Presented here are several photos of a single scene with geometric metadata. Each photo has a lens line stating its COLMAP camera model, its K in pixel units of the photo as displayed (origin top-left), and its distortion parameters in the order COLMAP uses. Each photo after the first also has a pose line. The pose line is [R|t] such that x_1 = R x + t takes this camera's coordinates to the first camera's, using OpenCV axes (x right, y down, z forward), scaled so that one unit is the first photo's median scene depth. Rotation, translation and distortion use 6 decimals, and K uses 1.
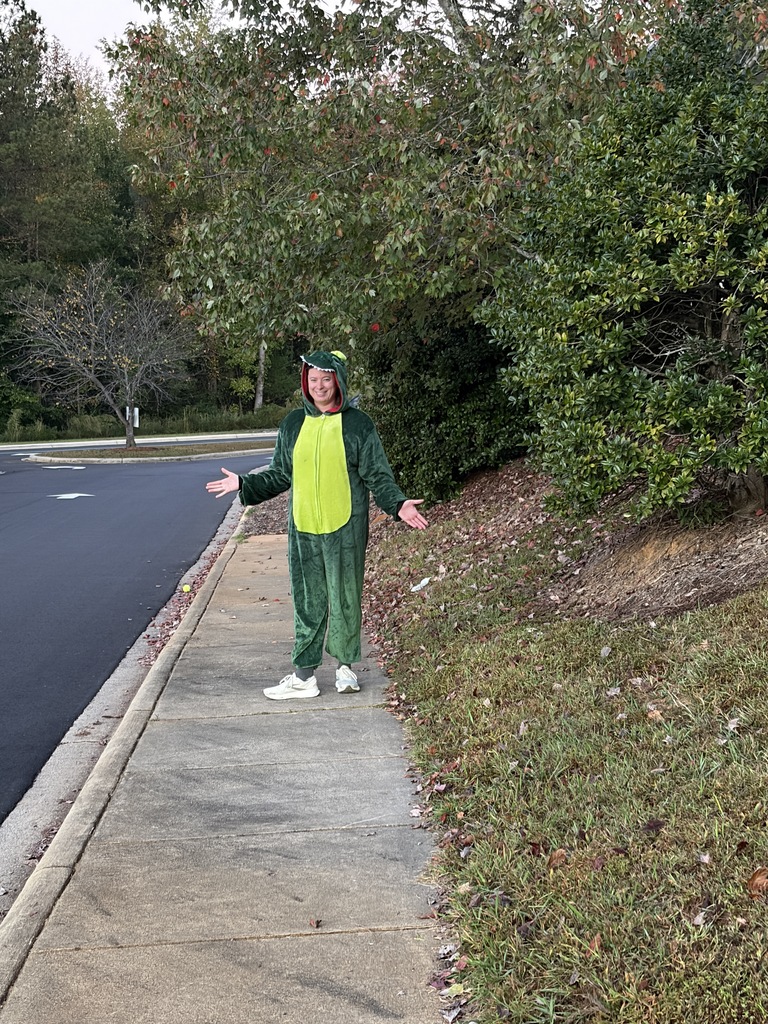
lens RADIAL K [[1753.7, 0, 384.0], [0, 1753.7, 512.0], [0, 0, 1]] dist [0.171883, -0.064343]
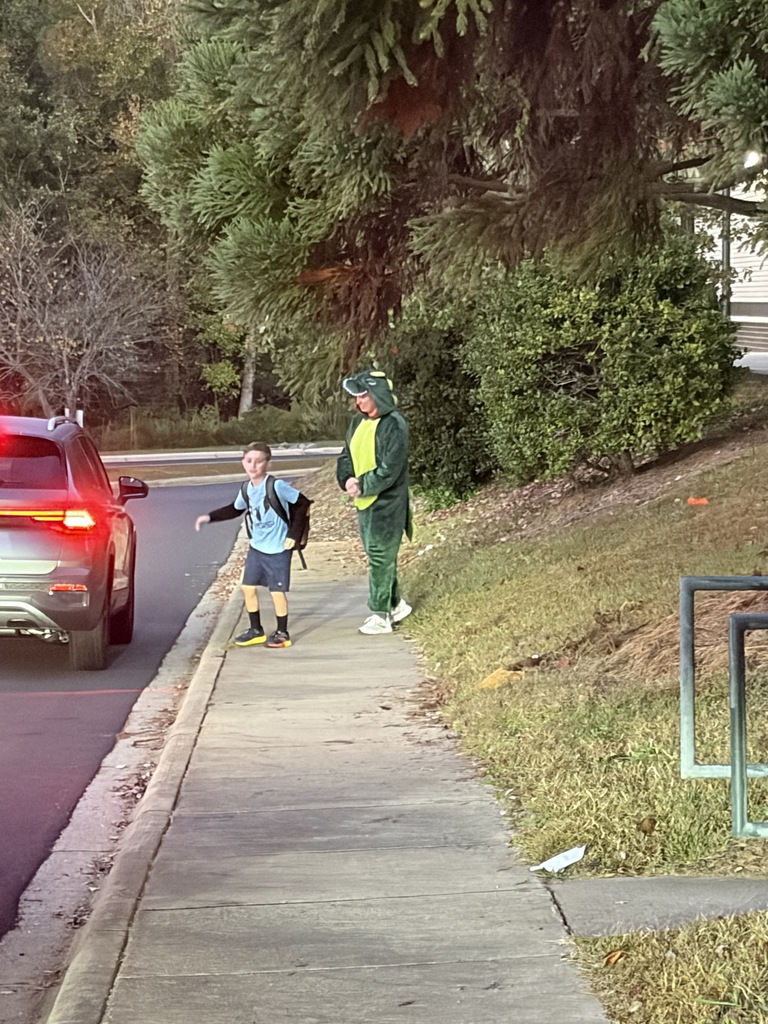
lens RADIAL K [[3461.6, 0, 384.0], [0, 3461.6, 512.0], [0, 0, 1]] dist [0.004379, 0.858826]
pose [[0.999646, 0.010721, -0.024338, 0.038817], [-0.011462, 0.999469, -0.030490, 0.068950], [0.023998, 0.030758, 0.999239, -1.178110]]
